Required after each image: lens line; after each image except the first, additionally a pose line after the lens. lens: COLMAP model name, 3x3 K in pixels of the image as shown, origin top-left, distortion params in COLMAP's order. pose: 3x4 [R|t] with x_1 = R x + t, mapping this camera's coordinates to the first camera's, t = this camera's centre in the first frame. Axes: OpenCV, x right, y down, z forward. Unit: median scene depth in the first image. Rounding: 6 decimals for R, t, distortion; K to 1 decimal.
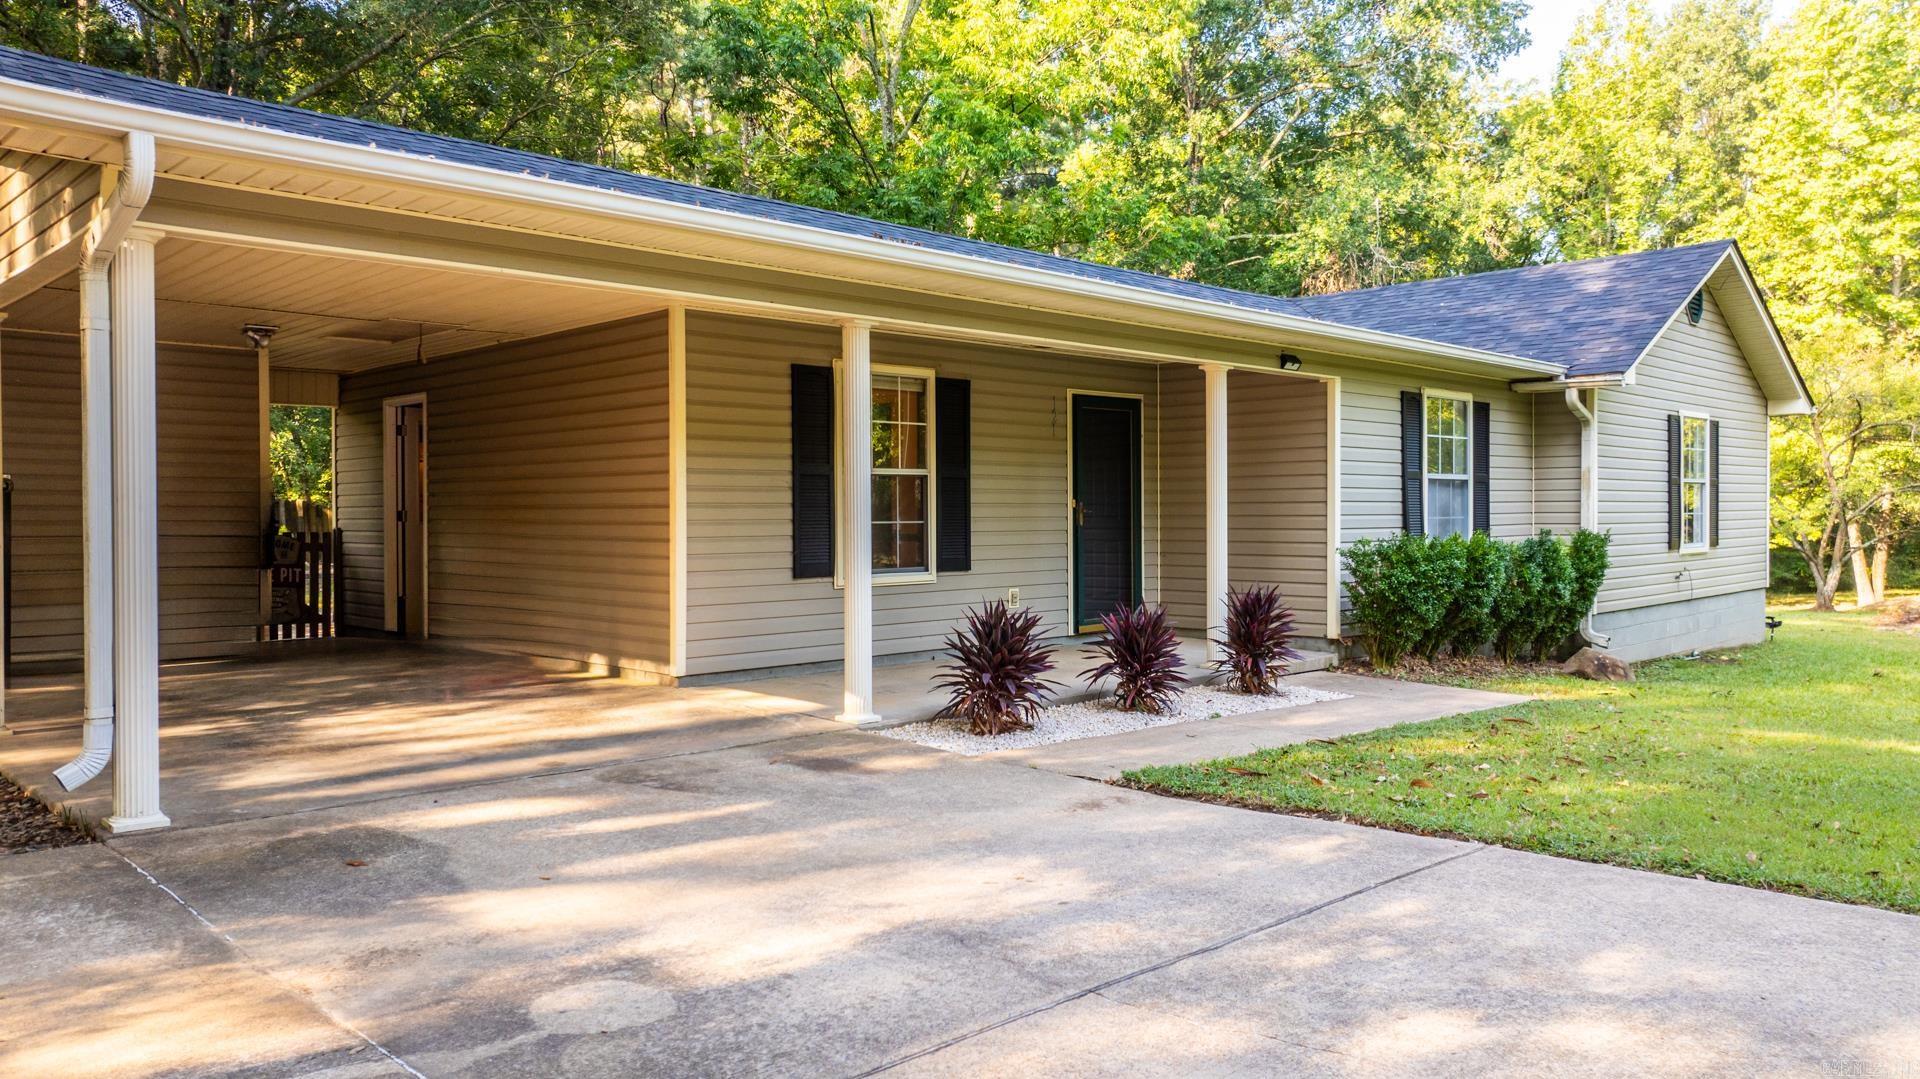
lens RADIAL K [[1347.9, 0, 958.8], [0, 1347.9, 531.1], [0, 0, 1]] dist [-0.025662, 0.014513]
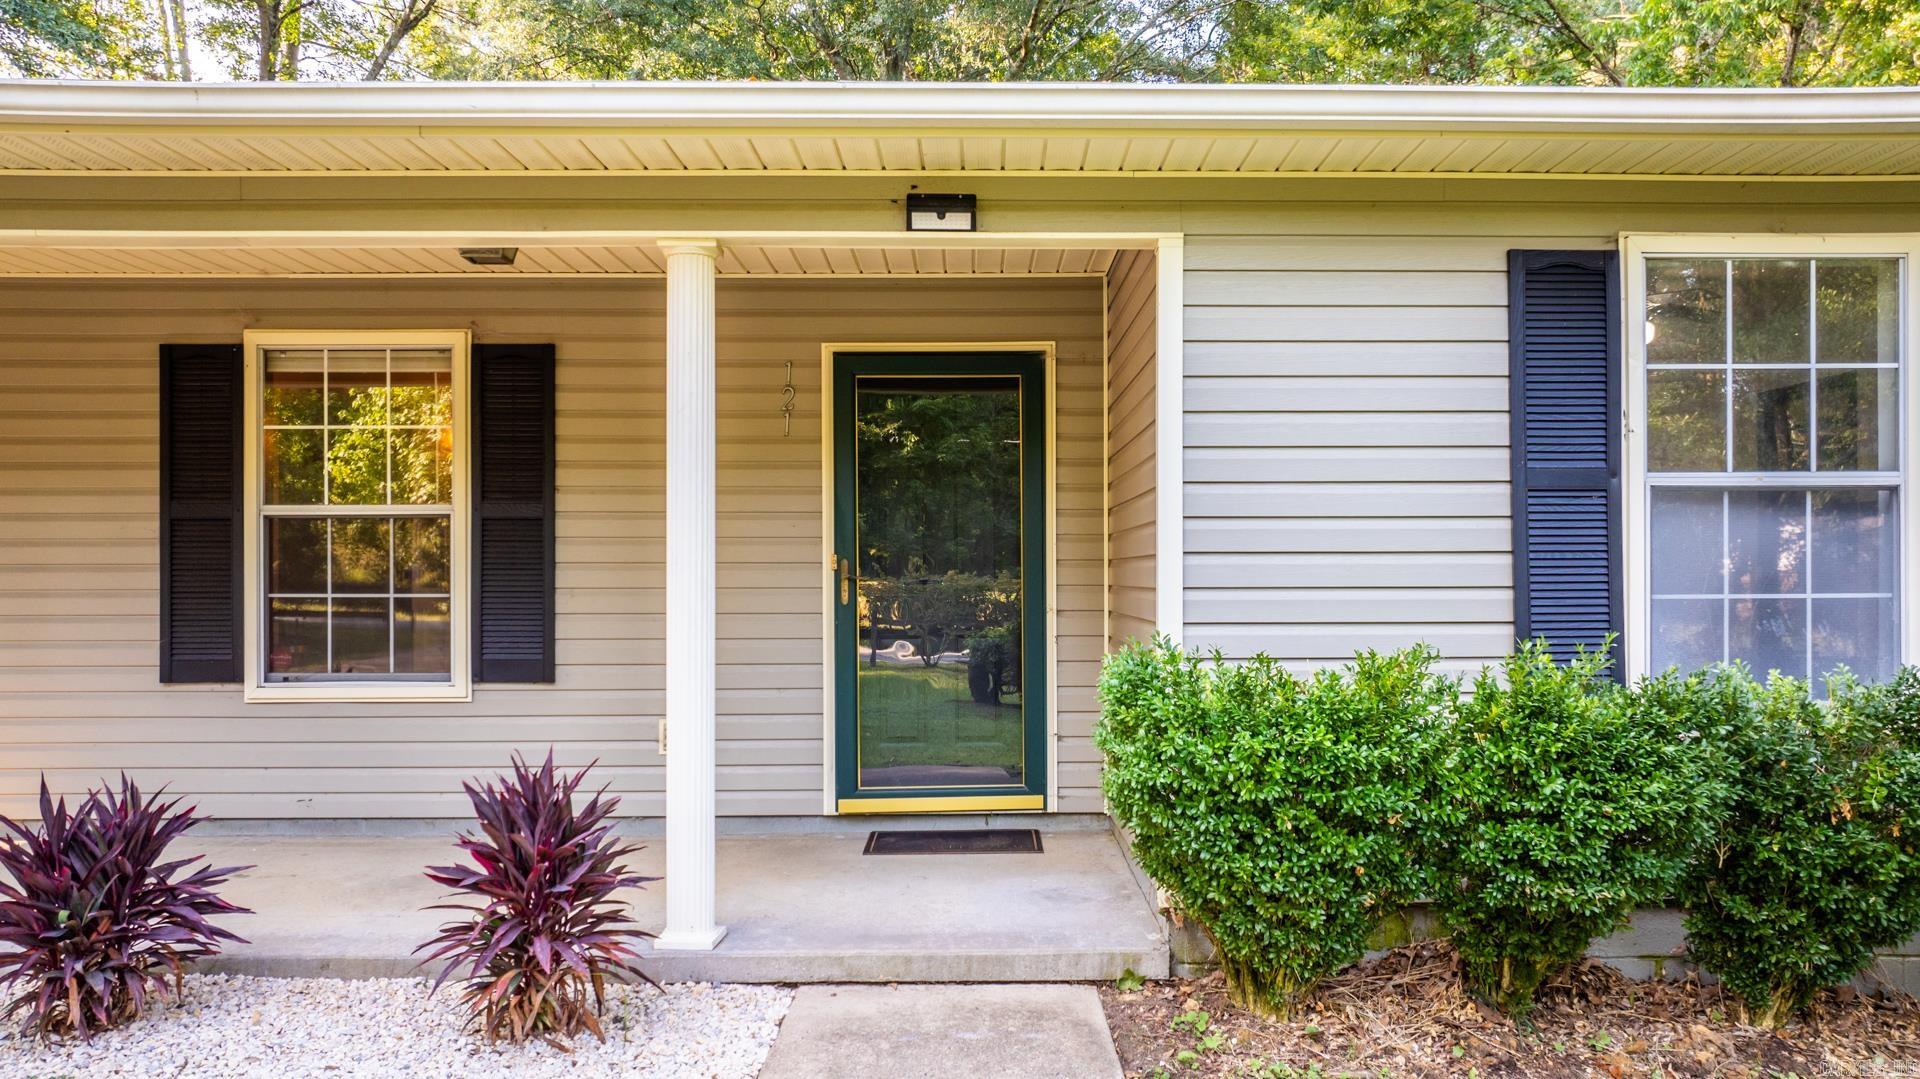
lens RADIAL K [[1347.9, 0, 962.9], [0, 1347.9, 550.5], [0, 0, 1]] dist [-0.025662, 0.014513]
pose [[0.730773, -0.002963, -0.682614, 0.525052], [-0.010295, 0.999829, -0.015362, -0.019087], [0.682543, 0.018254, 0.730618, 0.719012]]
